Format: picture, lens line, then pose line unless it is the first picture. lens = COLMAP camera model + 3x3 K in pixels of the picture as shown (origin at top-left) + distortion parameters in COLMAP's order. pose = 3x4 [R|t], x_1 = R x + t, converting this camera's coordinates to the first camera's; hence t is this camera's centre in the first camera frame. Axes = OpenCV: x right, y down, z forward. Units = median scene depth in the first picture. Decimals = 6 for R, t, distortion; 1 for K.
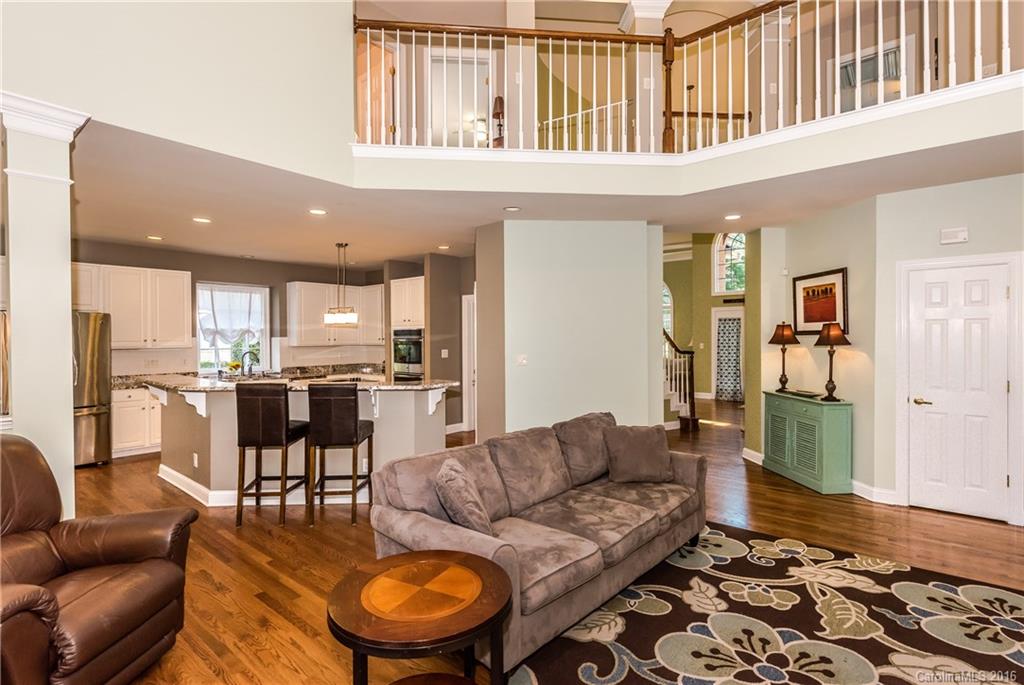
lens RADIAL K [[487.2, 0, 512.3], [0, 487.2, 337.6], [0, 0, 1]] dist [0.001331, -0.000939]
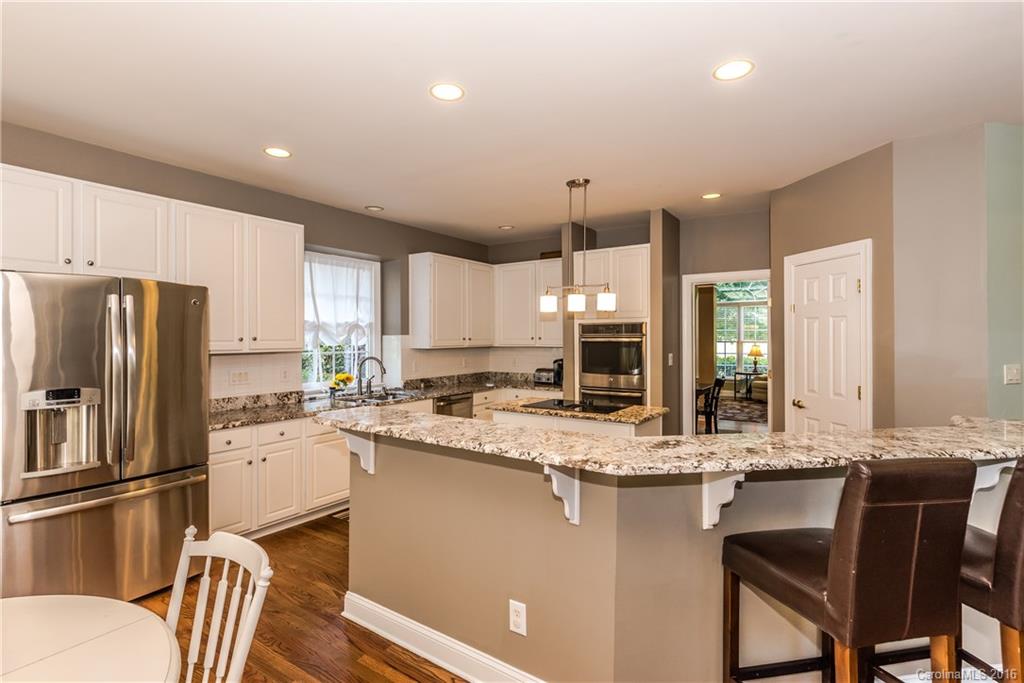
lens RADIAL K [[487.2, 0, 512.1], [0, 487.2, 338.2], [0, 0, 1]] dist [0.001331, -0.000939]
pose [[0.996594, 0.004682, 0.082337, -0.392289], [-0.004370, 0.999983, -0.003965, 0.005617], [-0.082354, 0.003591, 0.996597, 0.326495]]
